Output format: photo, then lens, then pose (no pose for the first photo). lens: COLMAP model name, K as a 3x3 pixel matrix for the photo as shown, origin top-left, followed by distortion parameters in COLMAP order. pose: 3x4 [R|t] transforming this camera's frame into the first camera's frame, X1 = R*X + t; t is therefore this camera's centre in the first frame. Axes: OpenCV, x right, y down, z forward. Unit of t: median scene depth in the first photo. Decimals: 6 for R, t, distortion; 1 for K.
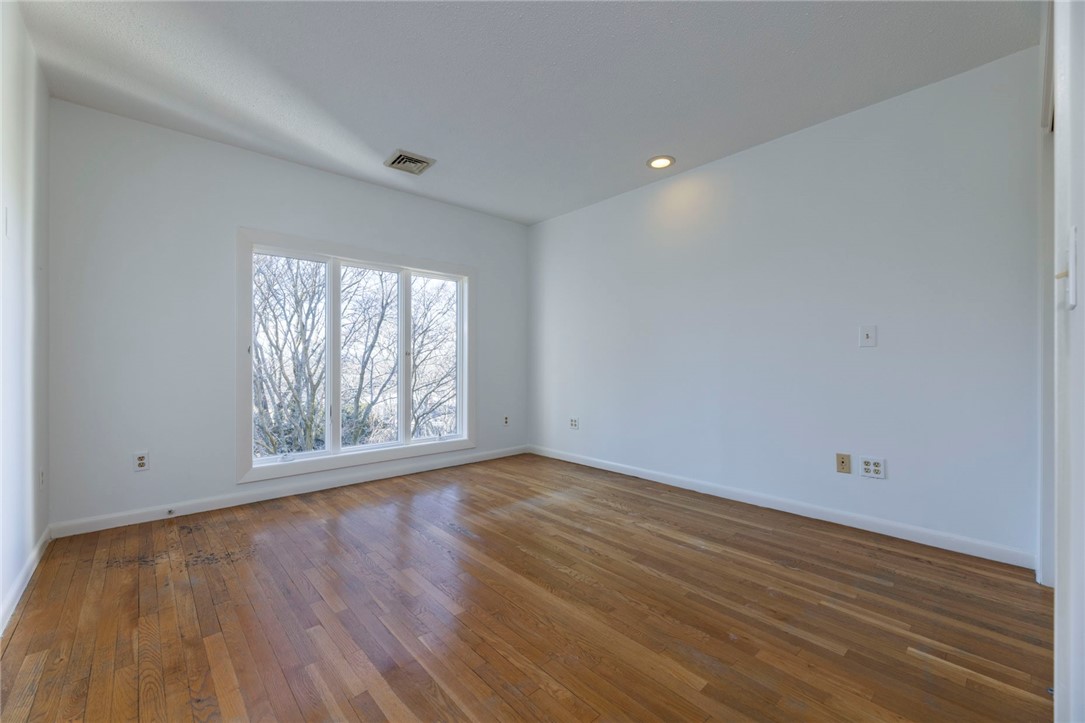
lens RADIAL K [[439.0, 0, 538.4], [0, 439.0, 356.1], [0, 0, 1]] dist [-0.000619, 0.000034]
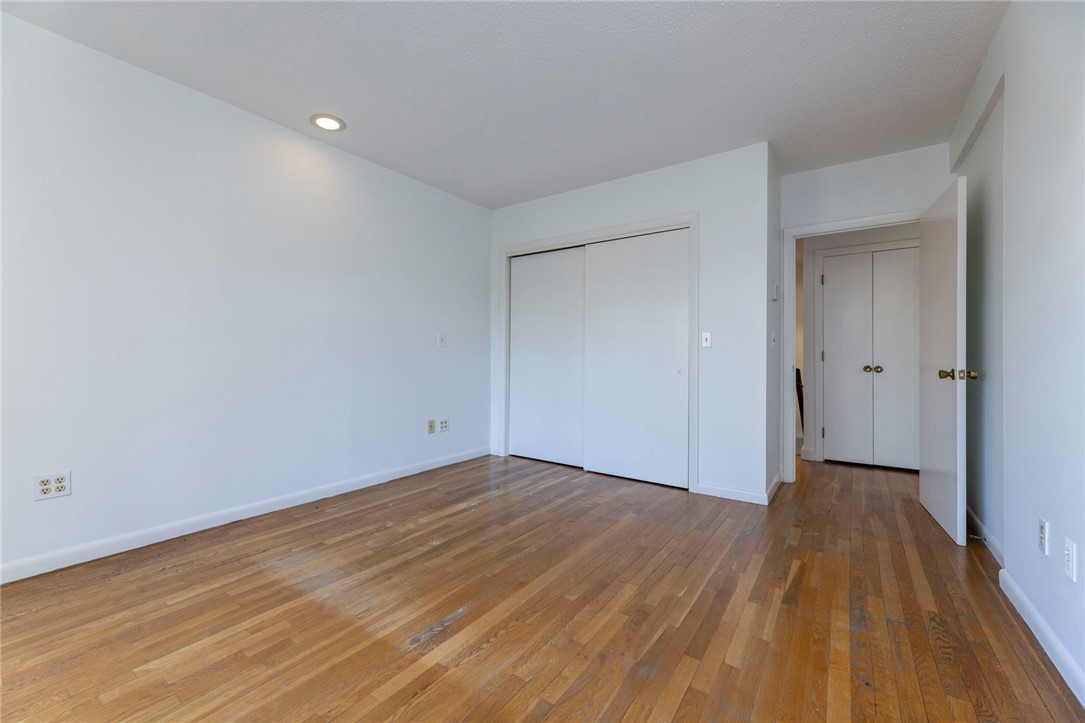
lens RADIAL K [[439.0, 0, 538.4], [0, 439.0, 356.1], [0, 0, 1]] dist [-0.000619, 0.000034]
pose [[-0.219385, 0.004015, 0.975630, -0.748095], [-0.013891, 0.999877, -0.007238, 0.016365], [-0.975539, -0.015141, -0.219303, 0.924806]]
